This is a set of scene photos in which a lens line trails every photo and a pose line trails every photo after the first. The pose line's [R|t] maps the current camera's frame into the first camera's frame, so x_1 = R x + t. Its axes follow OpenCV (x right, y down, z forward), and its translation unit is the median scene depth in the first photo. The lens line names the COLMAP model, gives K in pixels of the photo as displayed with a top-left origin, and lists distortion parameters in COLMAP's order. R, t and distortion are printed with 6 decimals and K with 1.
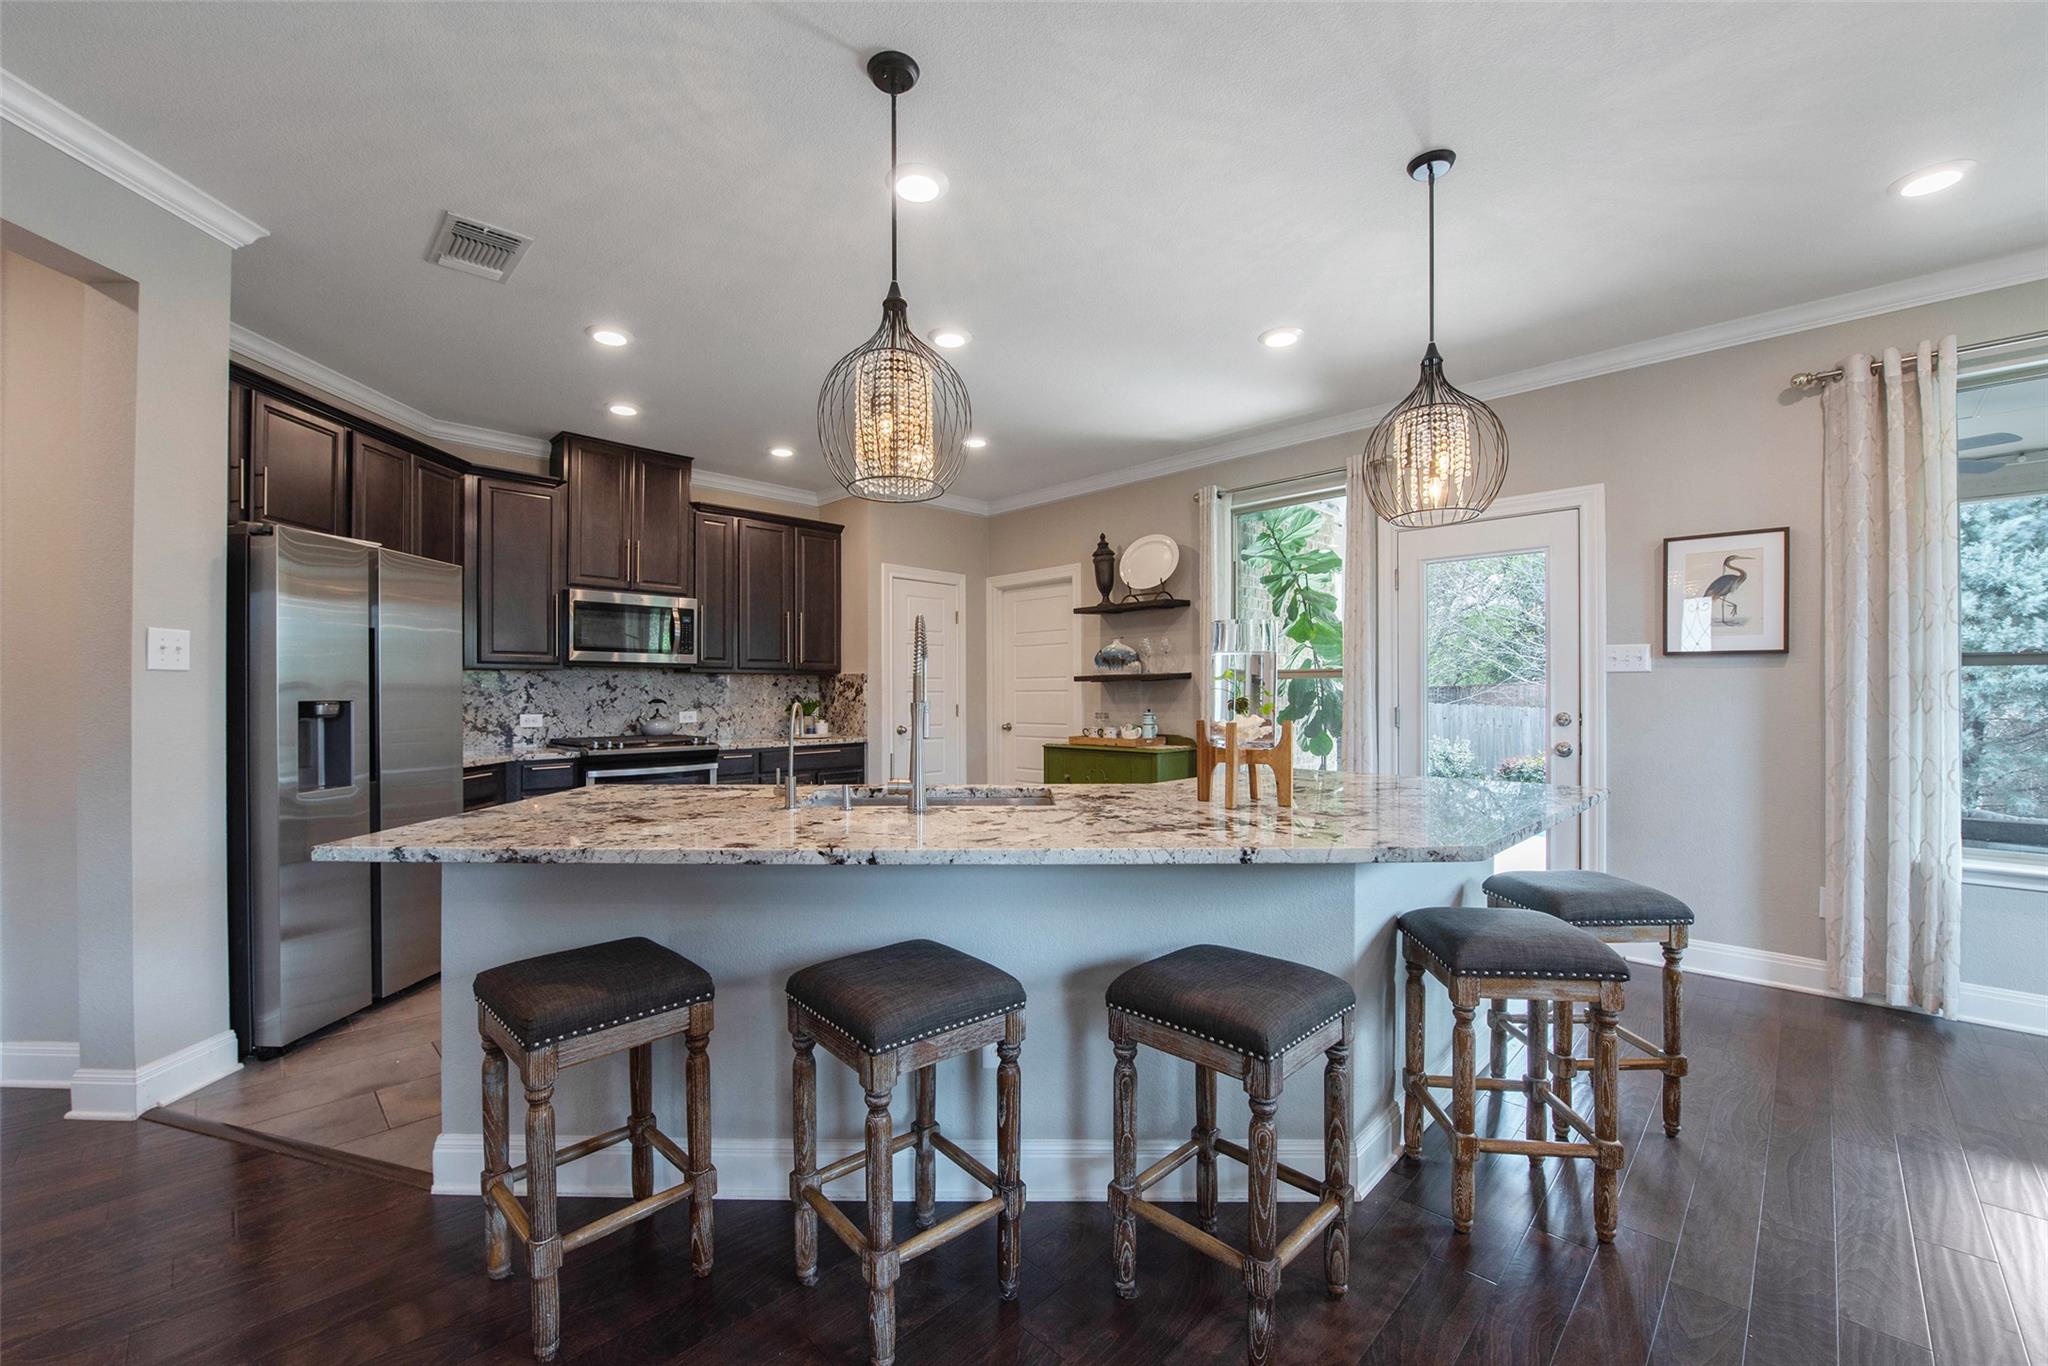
lens RADIAL K [[822.3, 0, 1005.6], [0, 822.3, 693.8], [0, 0, 1]] dist [-0.011541, -0.001907]
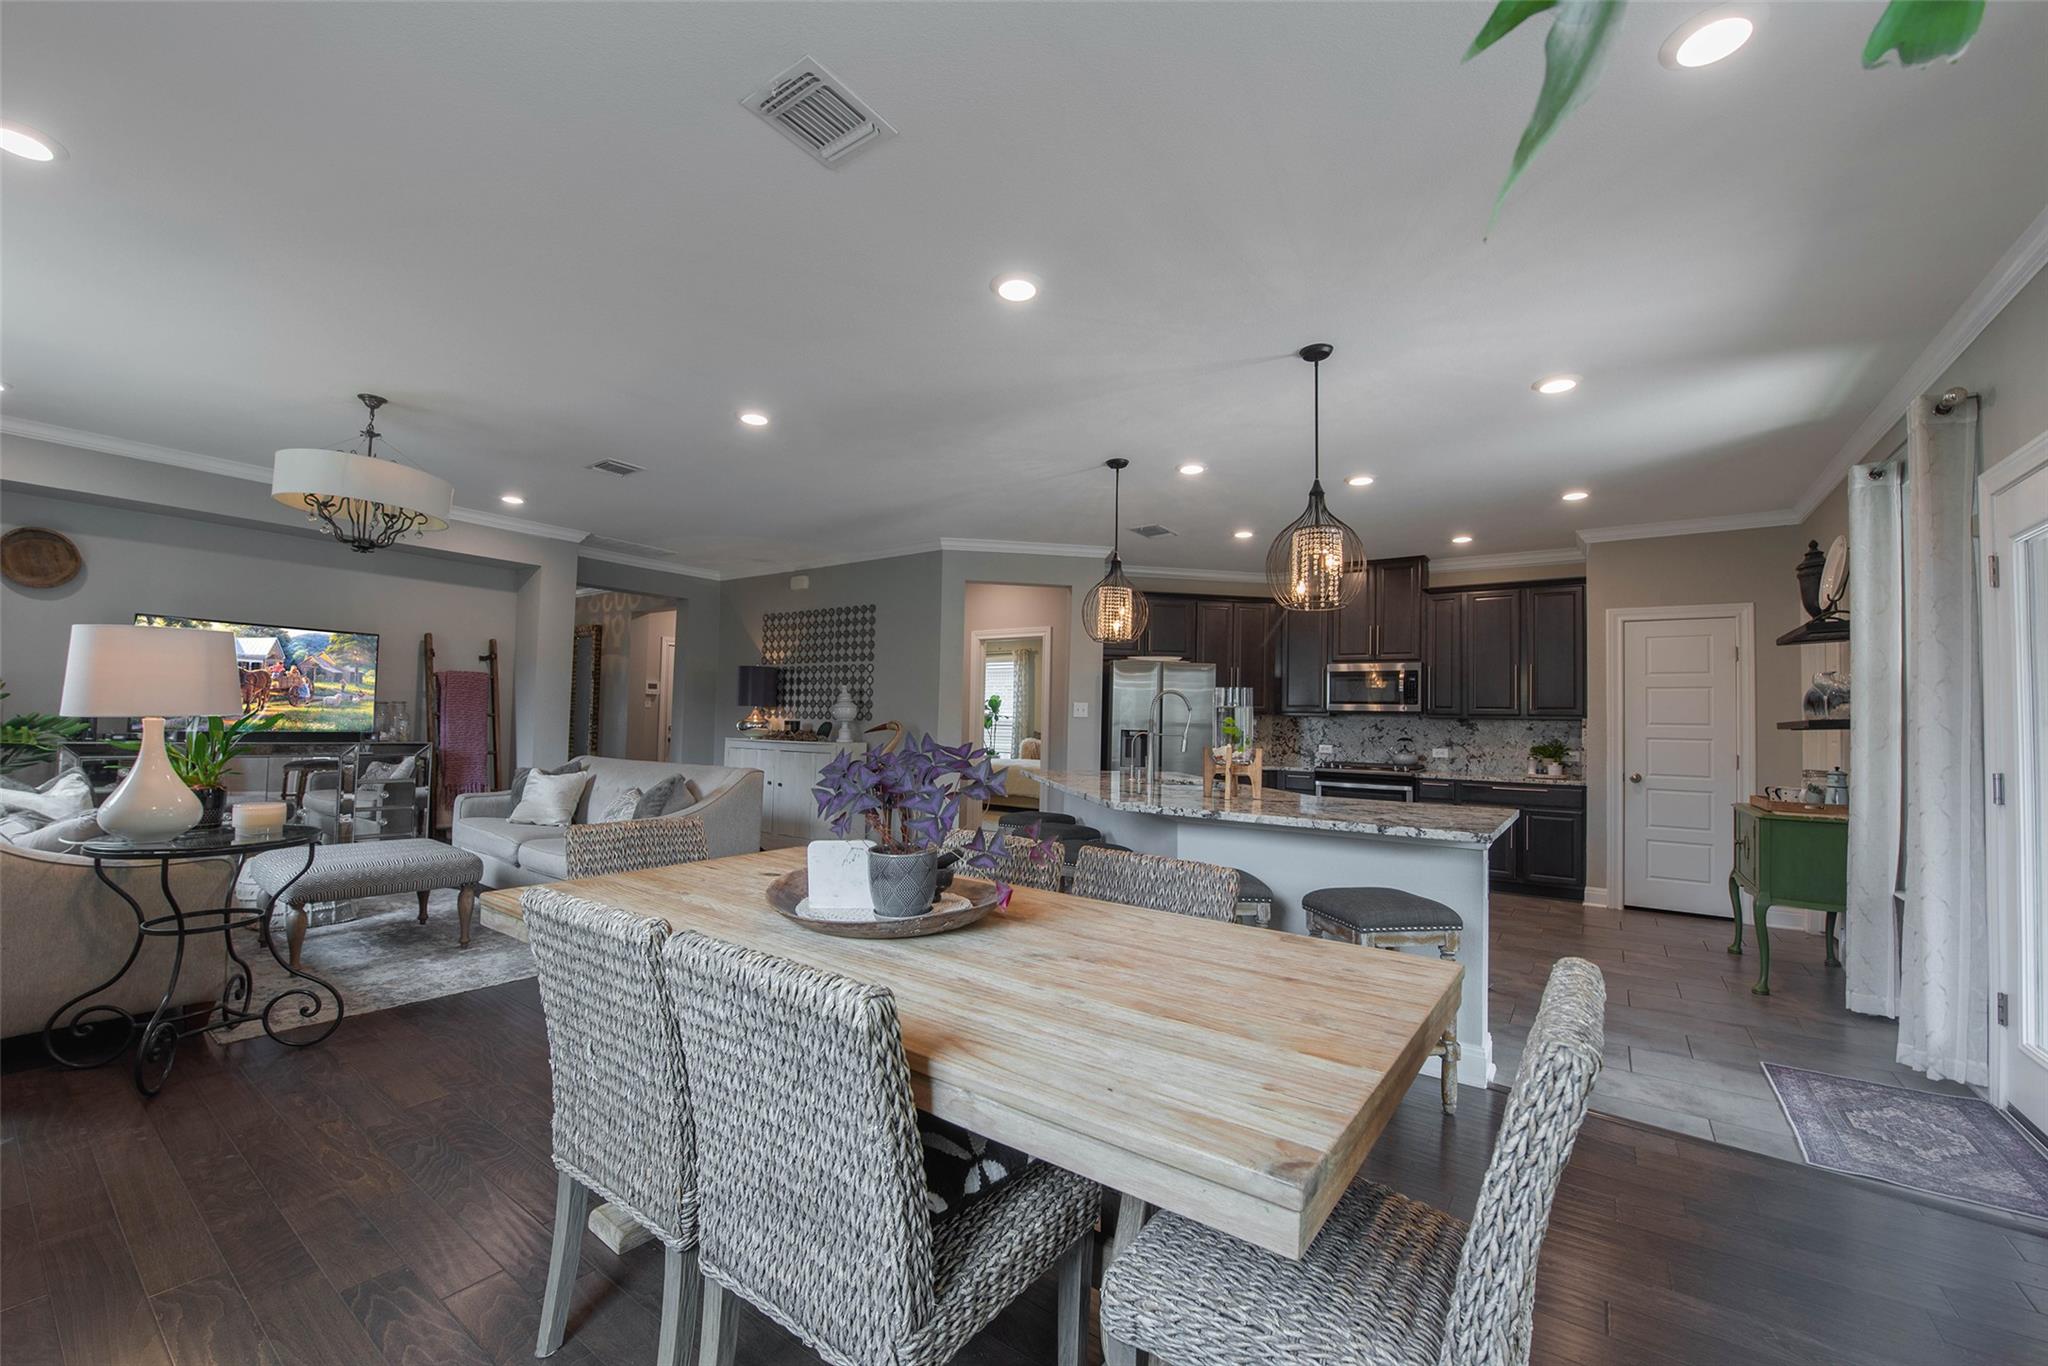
lens RADIAL K [[822.3, 0, 988.3], [0, 822.3, 693.4], [0, 0, 1]] dist [-0.011541, -0.001907]
pose [[0.167986, -0.031858, -0.985275, 0.829483], [-0.030330, 0.998837, -0.037468, 0.005163], [0.985323, 0.036178, 0.166824, 0.105803]]
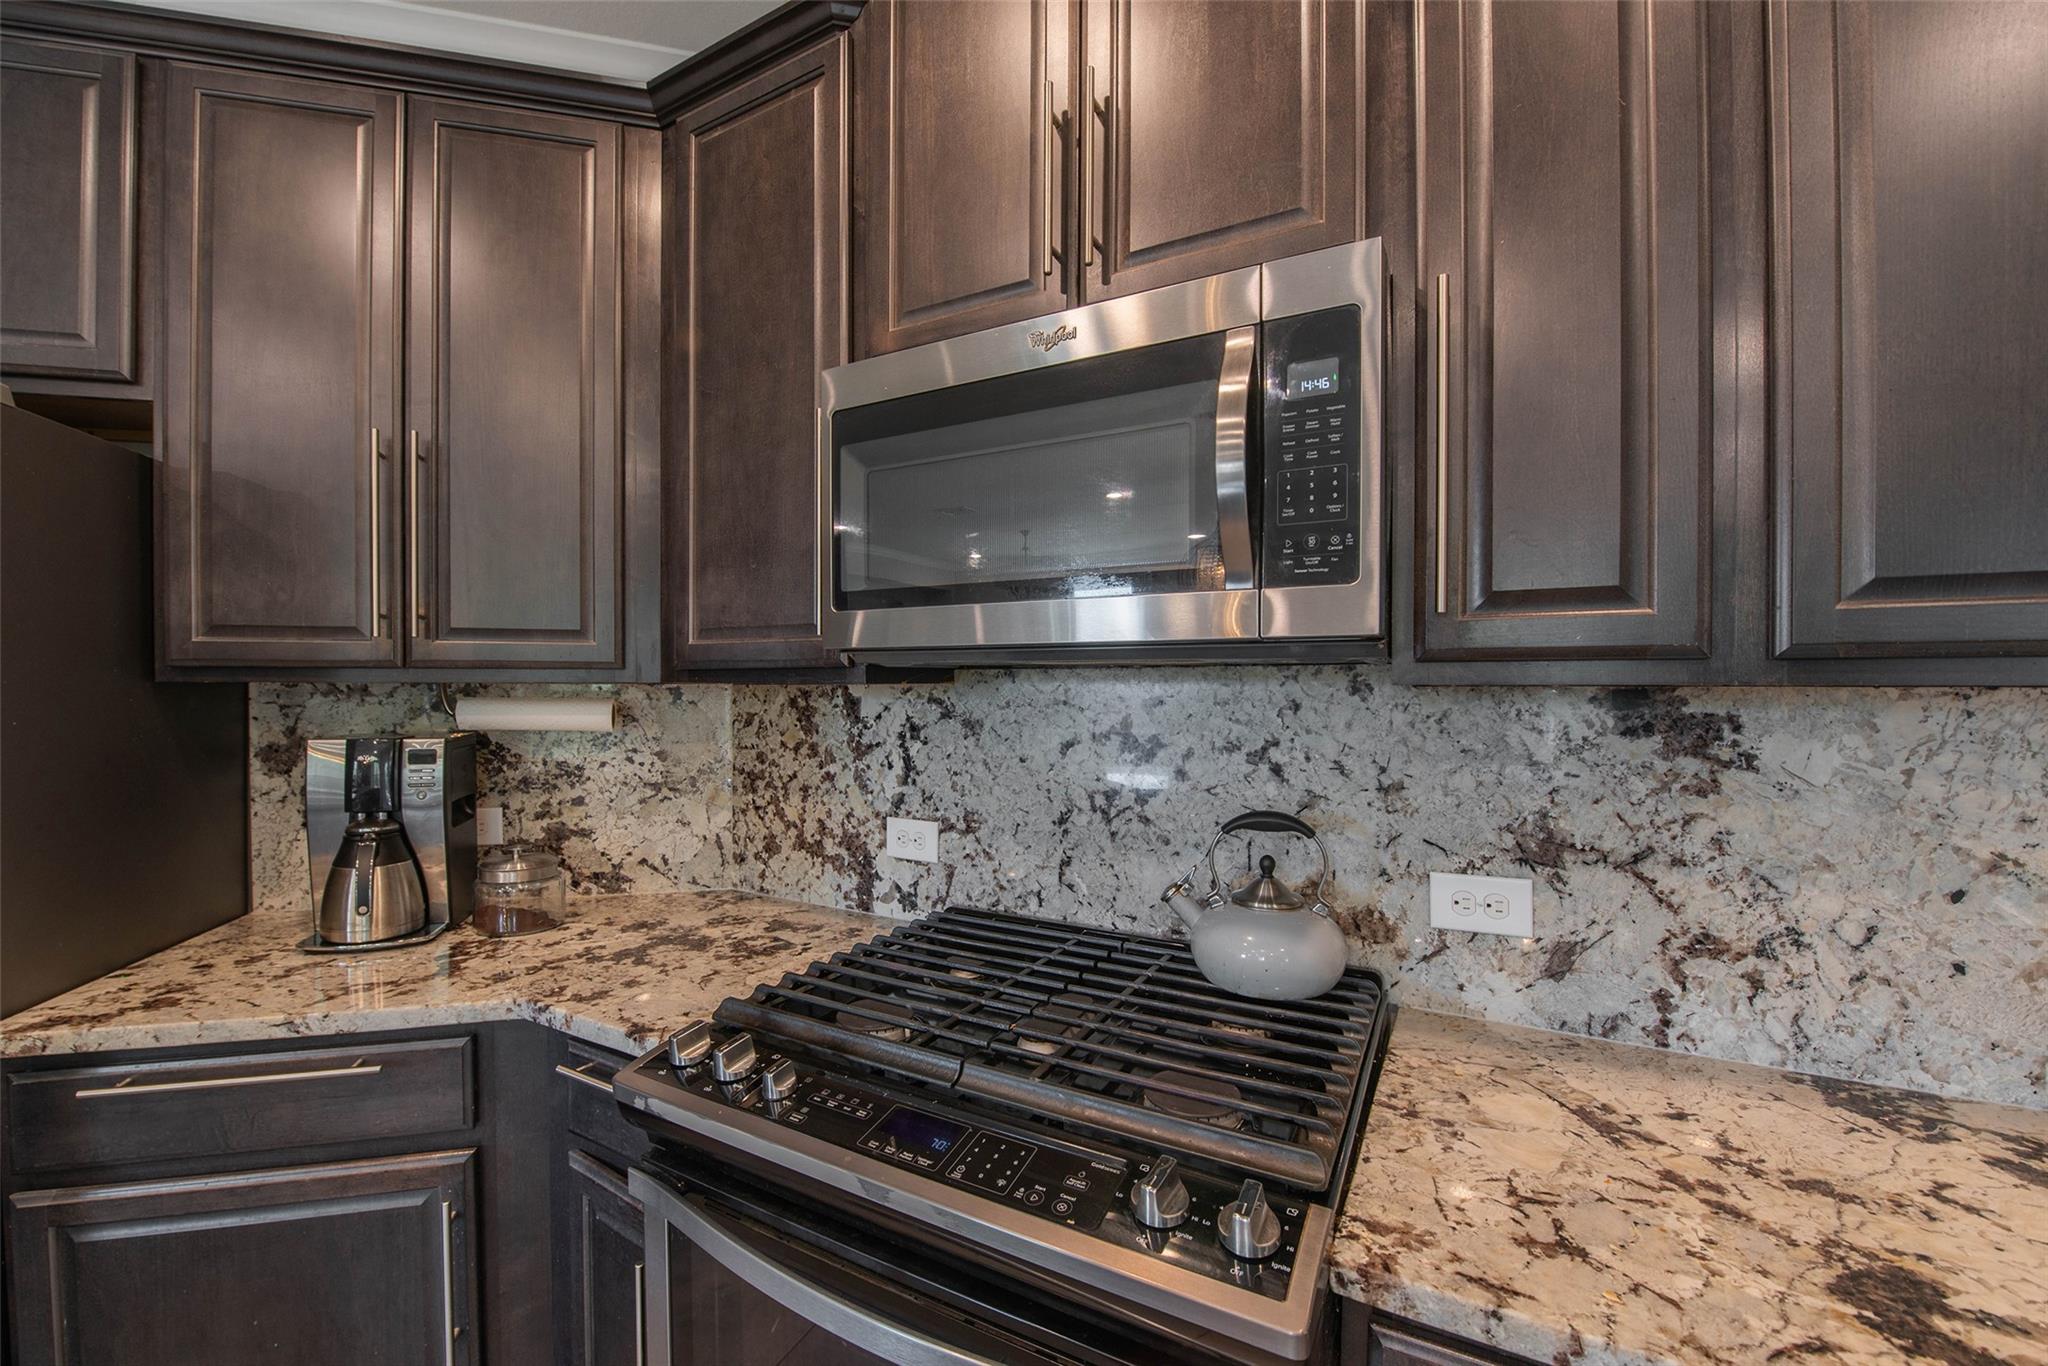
lens RADIAL K [[822.3, 0, 993.5], [0, 822.3, 696.2], [0, 0, 1]] dist [-0.011541, -0.001907]
pose [[0.283069, 0.012581, -0.959017, -0.253289], [-0.004568, 0.999920, 0.011769, -0.027248], [0.959089, 0.001050, 0.283104, 0.918212]]
